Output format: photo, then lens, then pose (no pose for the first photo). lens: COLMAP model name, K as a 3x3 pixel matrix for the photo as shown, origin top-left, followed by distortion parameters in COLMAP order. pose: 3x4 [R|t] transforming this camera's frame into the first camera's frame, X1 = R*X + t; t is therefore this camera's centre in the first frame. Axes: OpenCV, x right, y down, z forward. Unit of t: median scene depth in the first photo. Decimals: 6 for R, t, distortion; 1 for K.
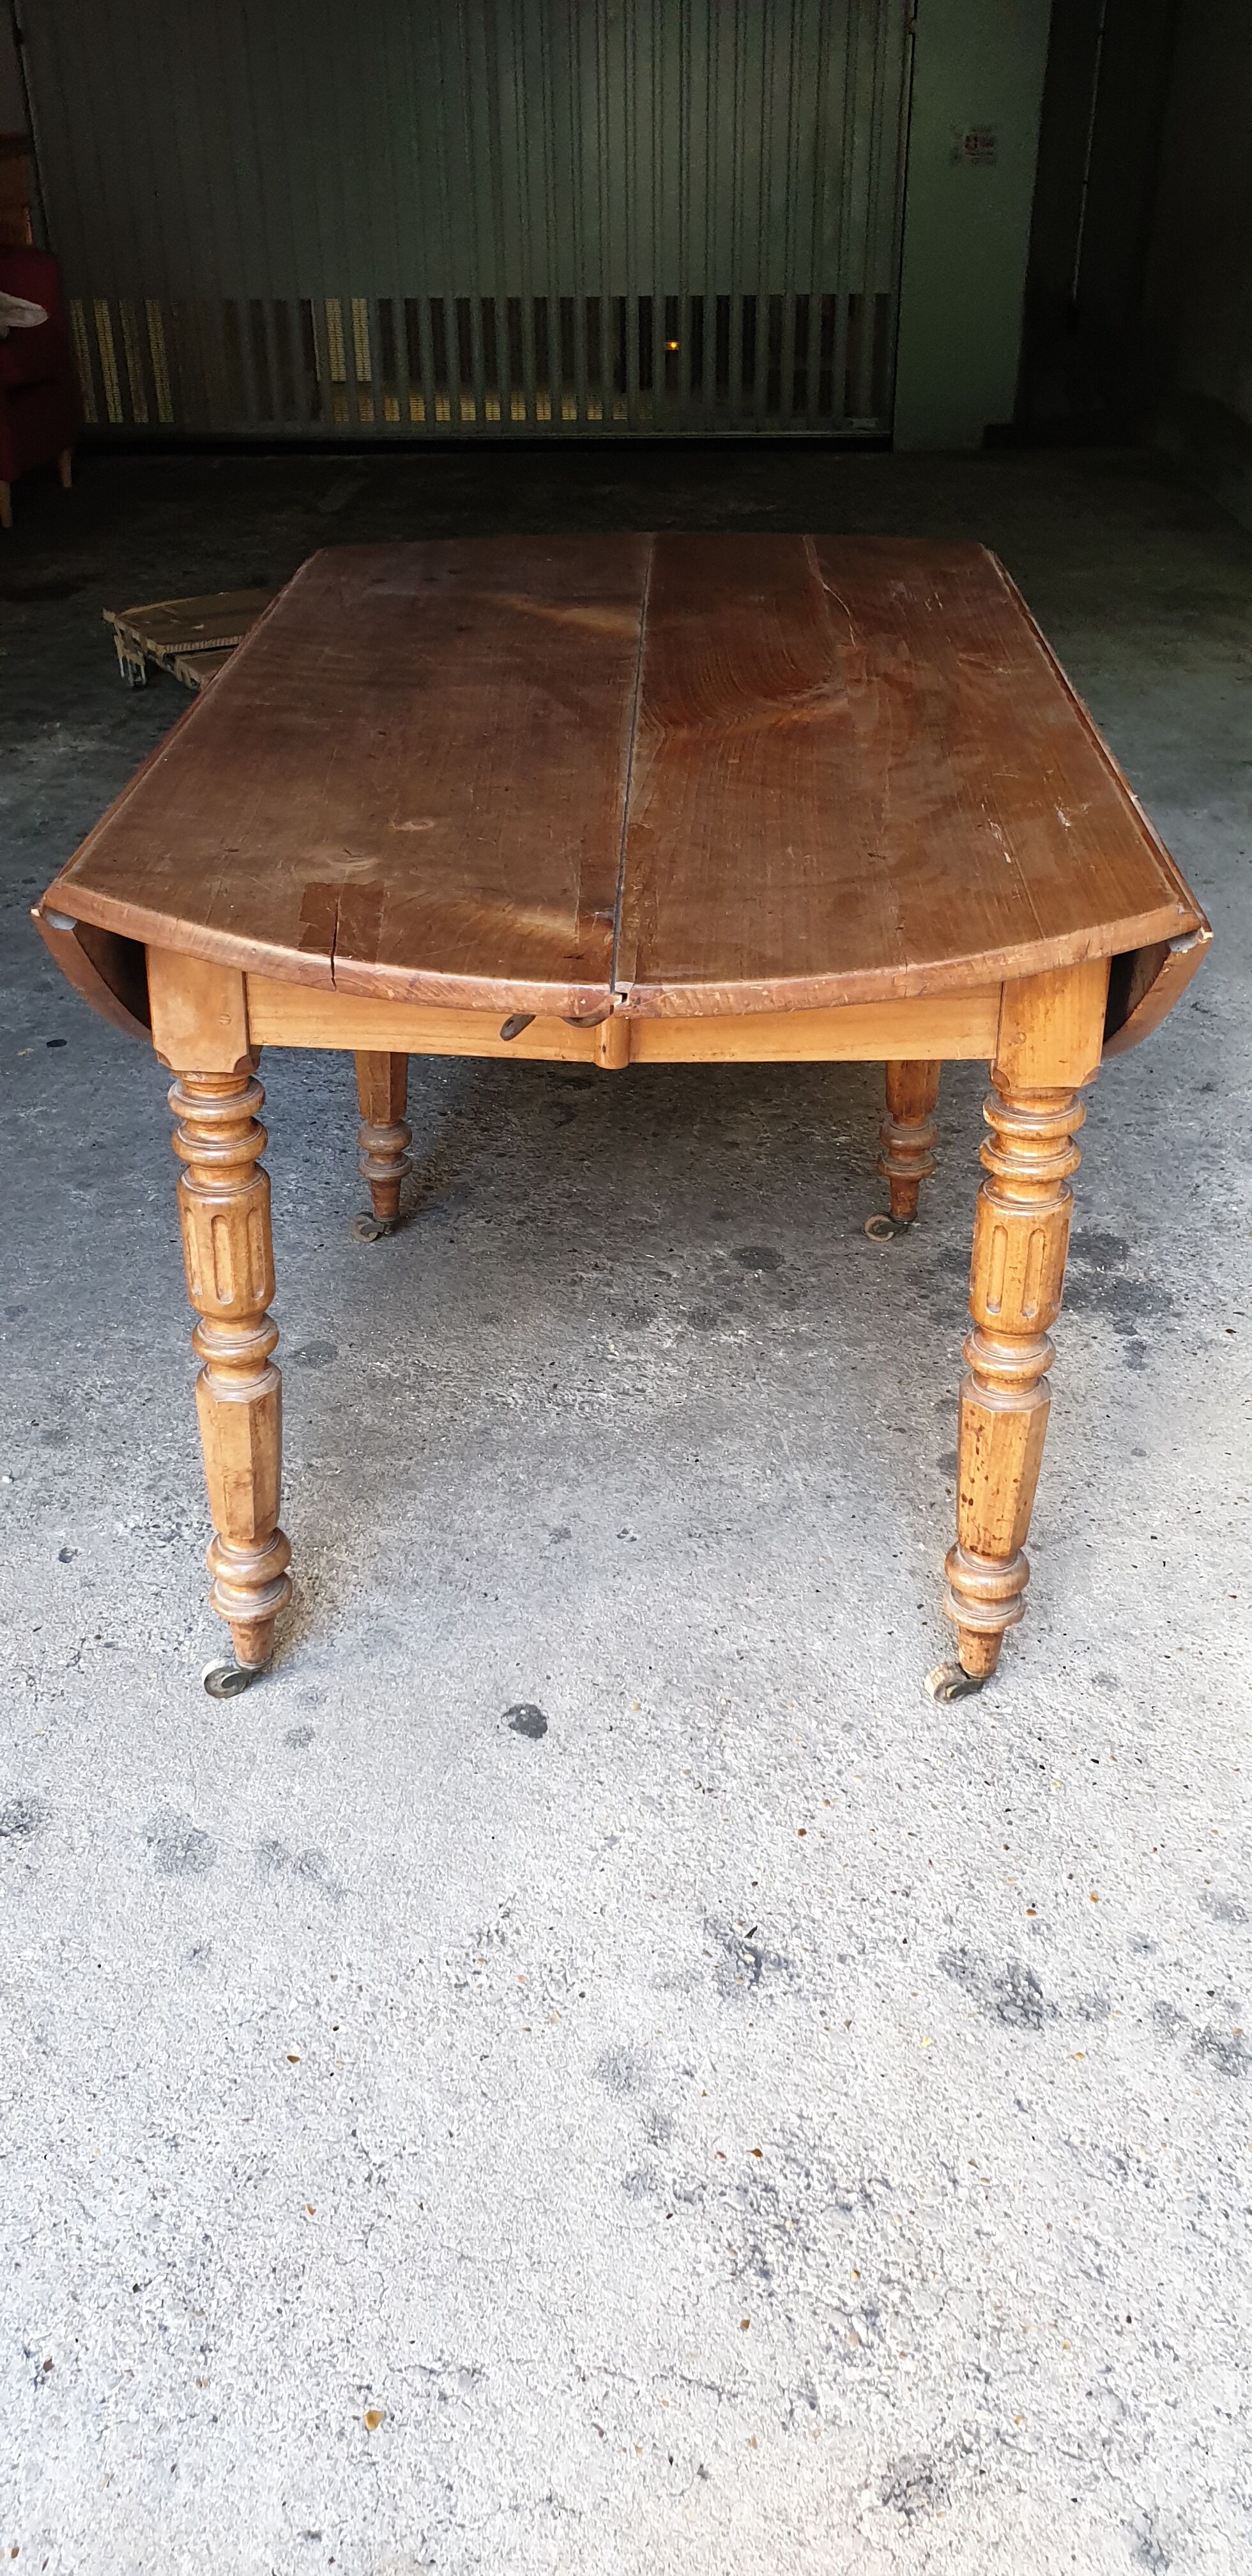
lens RADIAL K [[2009.2, 0, 628.1], [0, 2009.2, 1261.9], [0, 0, 1]] dist [0.021933, -0.005104]
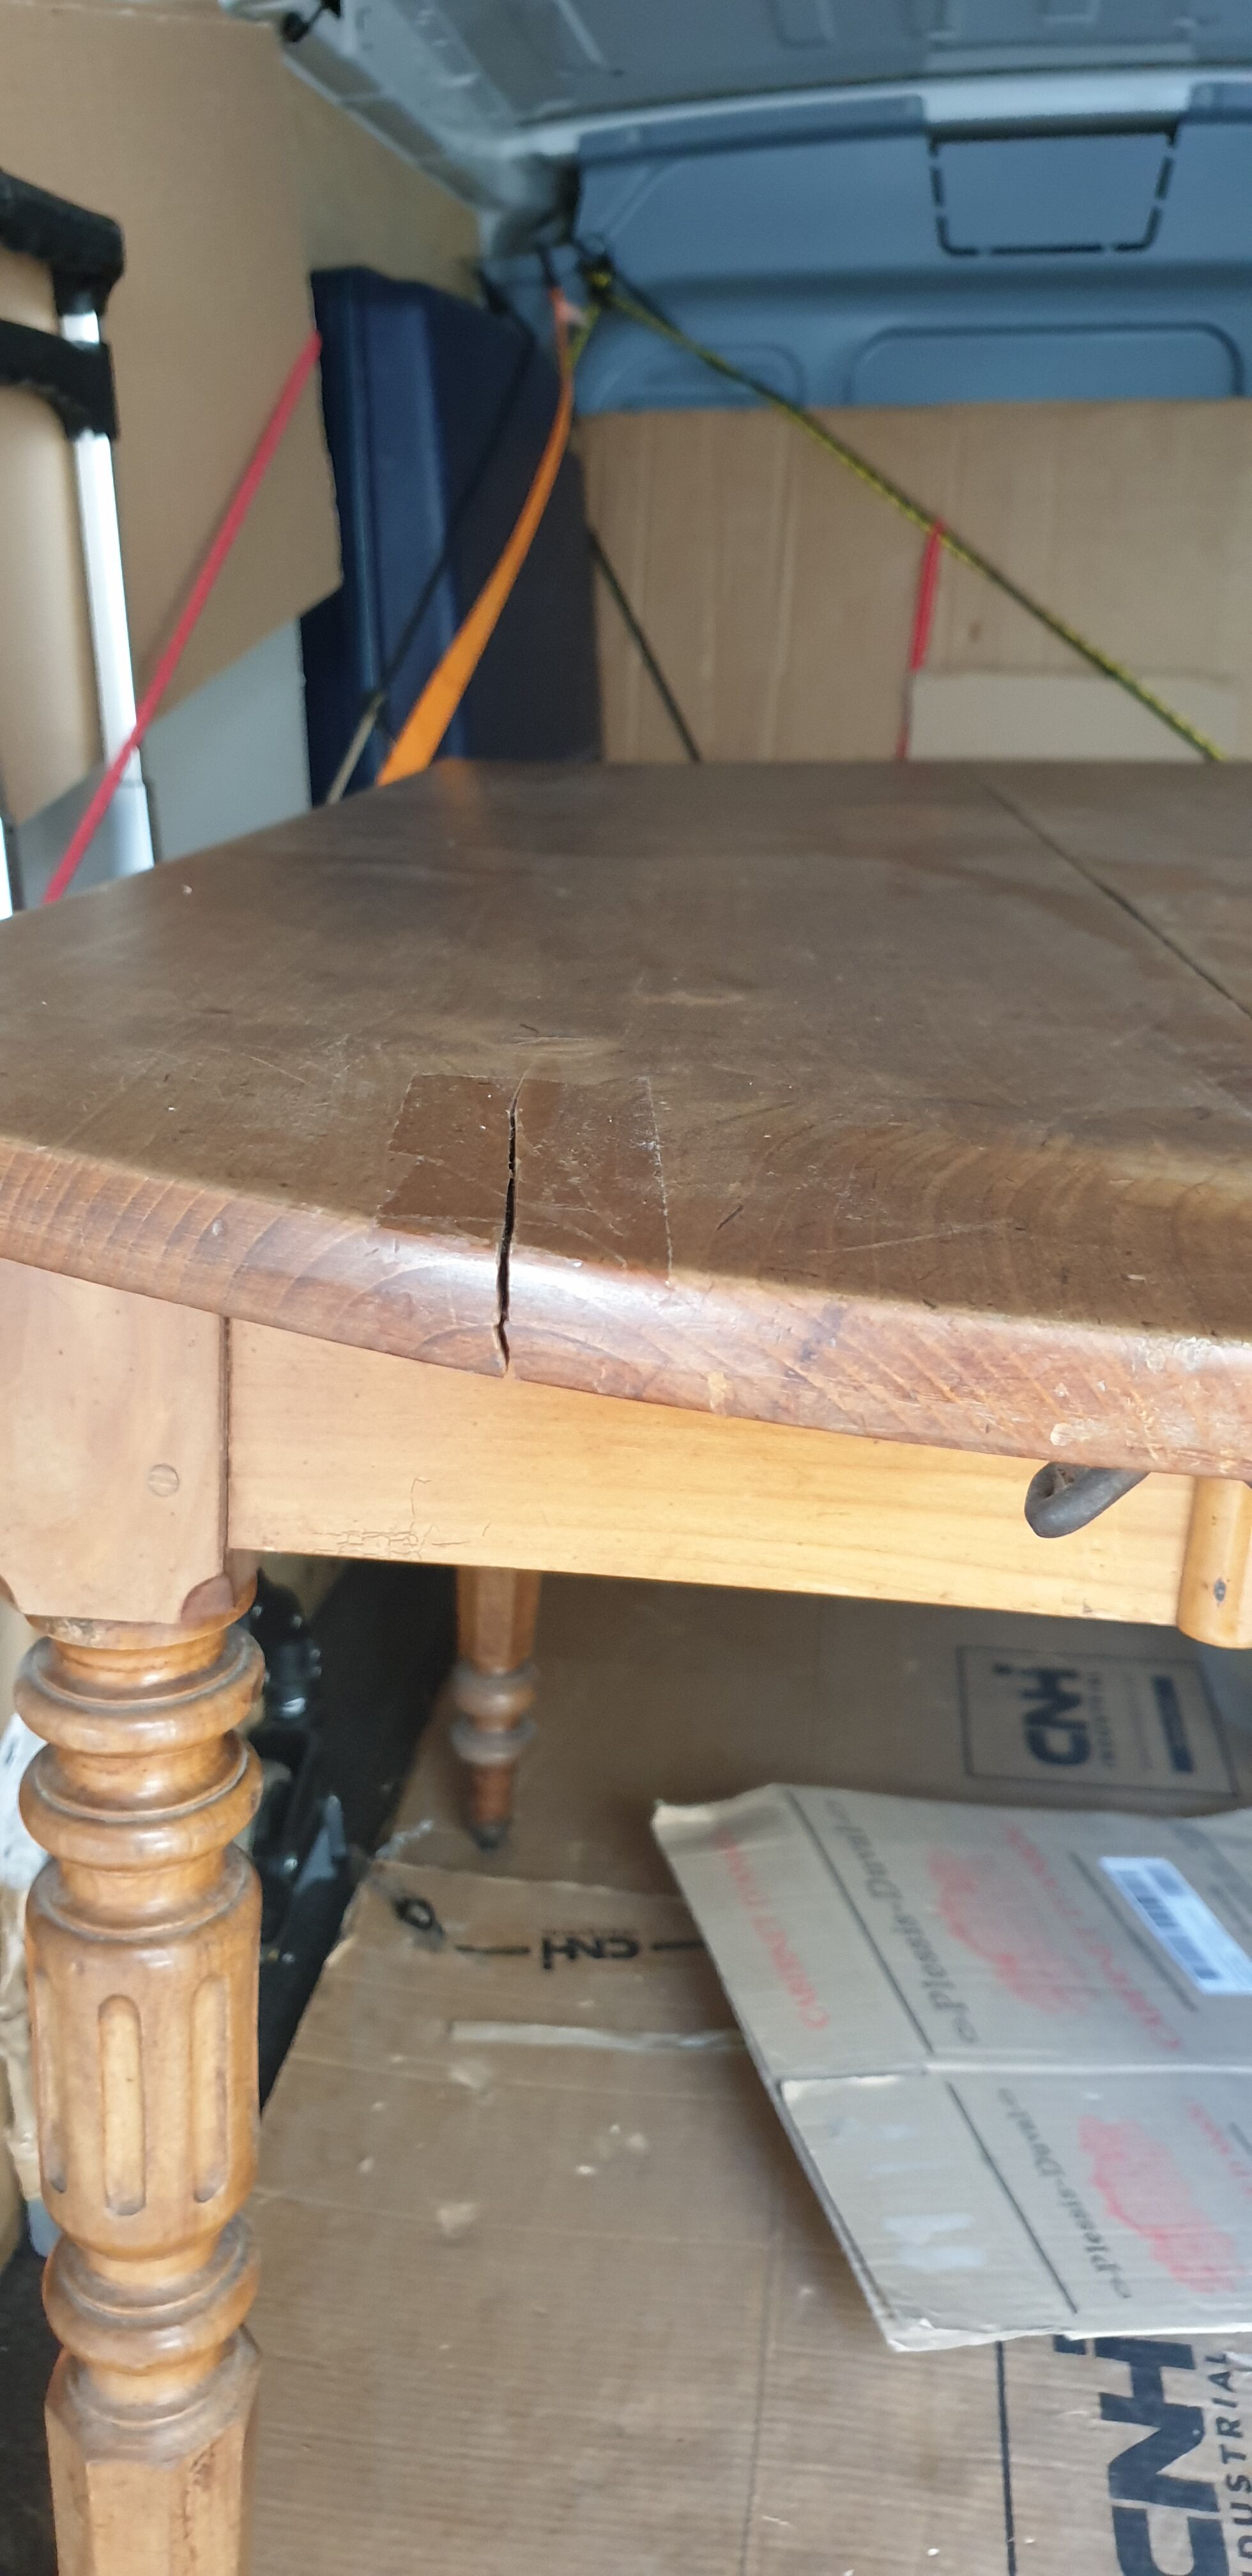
lens RADIAL K [[2009.2, 0, 627.8], [0, 2009.2, 1282.0], [0, 0, 1]] dist [0.021933, -0.005104]
pose [[0.999040, 0.028492, -0.033272, -0.097028], [-0.035509, 0.971532, -0.234231, -0.066982], [0.025651, 0.235188, 0.971611, 0.589855]]
